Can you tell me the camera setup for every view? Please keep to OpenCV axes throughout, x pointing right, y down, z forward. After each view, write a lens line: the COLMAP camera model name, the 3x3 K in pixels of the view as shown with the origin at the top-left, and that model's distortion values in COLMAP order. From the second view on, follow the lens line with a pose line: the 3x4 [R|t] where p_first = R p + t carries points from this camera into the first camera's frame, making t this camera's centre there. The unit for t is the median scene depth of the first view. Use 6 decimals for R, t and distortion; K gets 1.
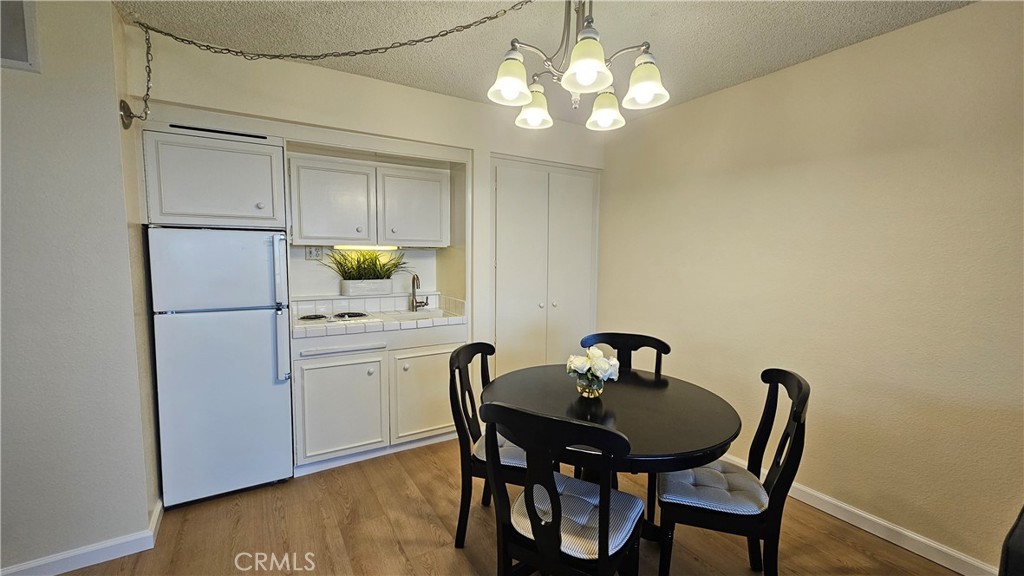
lens RADIAL K [[430.6, 0, 512.0], [0, 430.6, 288.0], [0, 0, 1]] dist [0.015974, -0.000070]
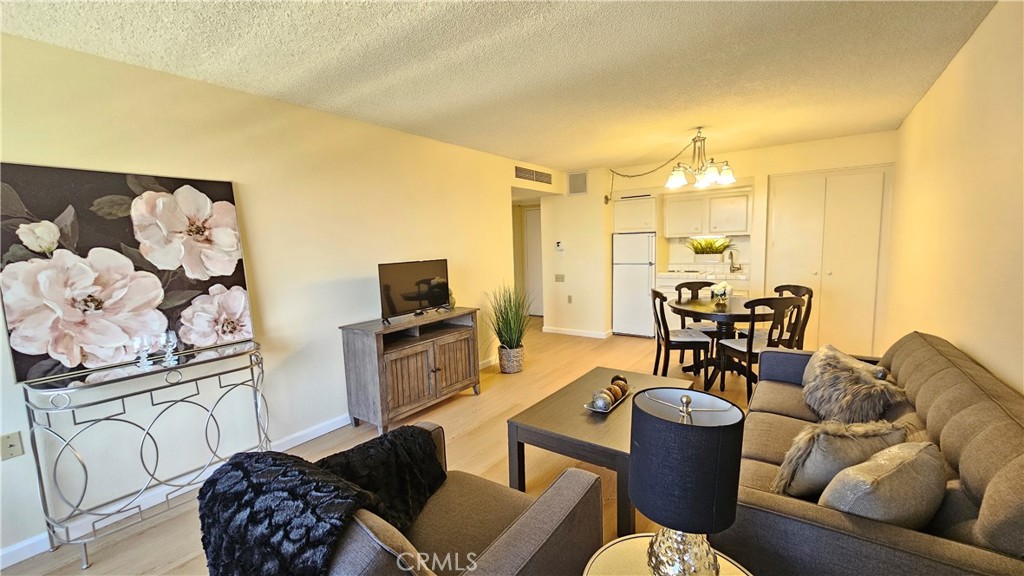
lens RADIAL K [[417.1, 0, 512.0], [0, 417.1, 288.0], [0, 0, 1]] dist [-0.003563, -0.000054]
pose [[0.396950, 0.076618, -0.914637, 1.187997], [-0.039419, 0.997013, 0.066411, 0.048625], [0.916993, 0.009692, 0.398785, -0.593939]]
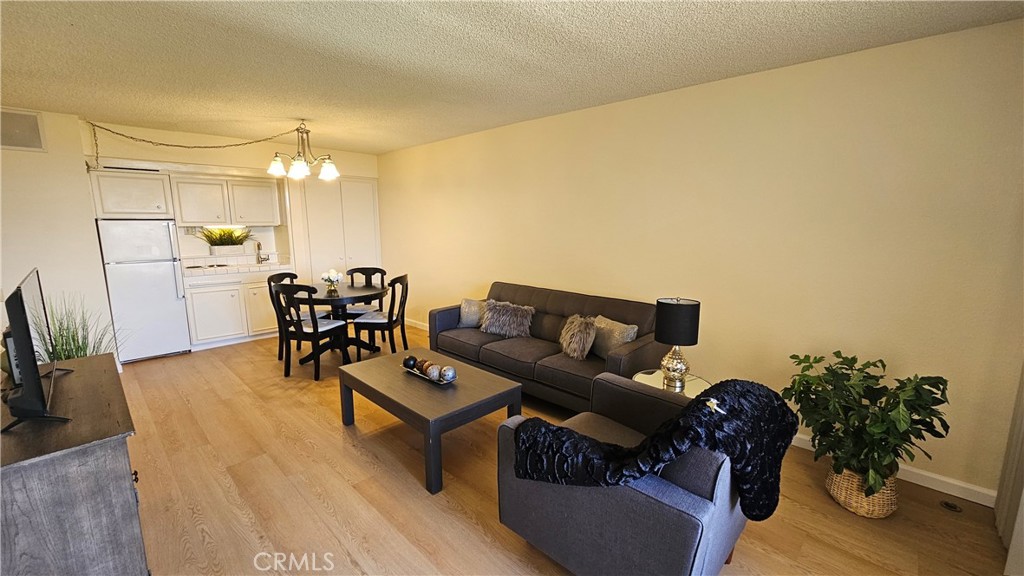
lens RADIAL K [[417.1, 0, 512.0], [0, 417.1, 288.0], [0, 0, 1]] dist [-0.003563, -0.000054]
pose [[0.966931, -0.050092, 0.250069, 0.398407], [0.030254, 0.996127, 0.082555, 0.055321], [-0.253236, -0.072260, 0.964702, -1.058463]]
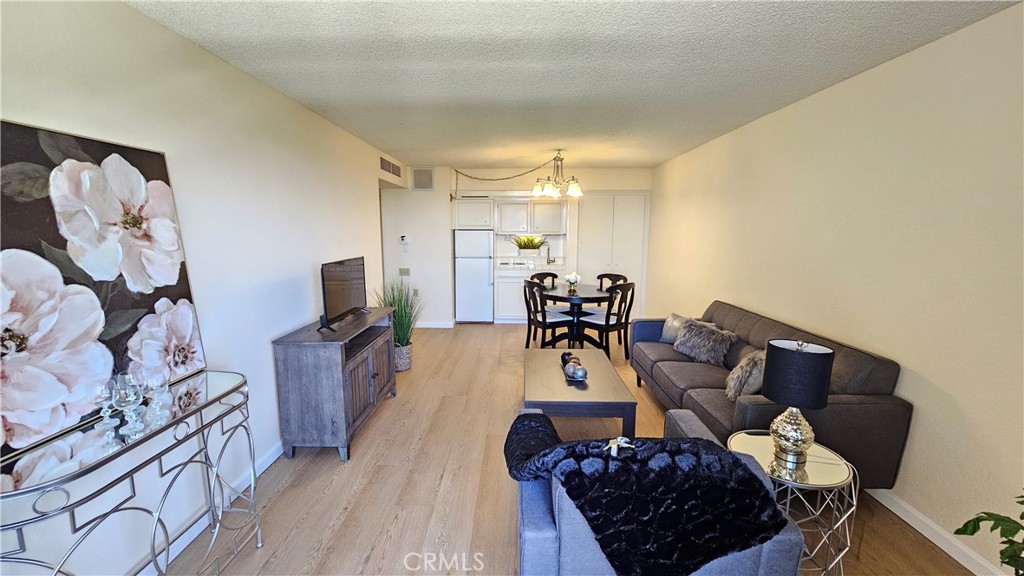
lens RADIAL K [[417.1, 0, 512.0], [0, 417.1, 288.0], [0, 0, 1]] dist [-0.003563, -0.000054]
pose [[0.848880, 0.066480, -0.524388, 0.895865], [-0.036397, 0.997056, 0.067485, 0.047259], [0.527331, -0.038200, 0.848801, -1.085789]]
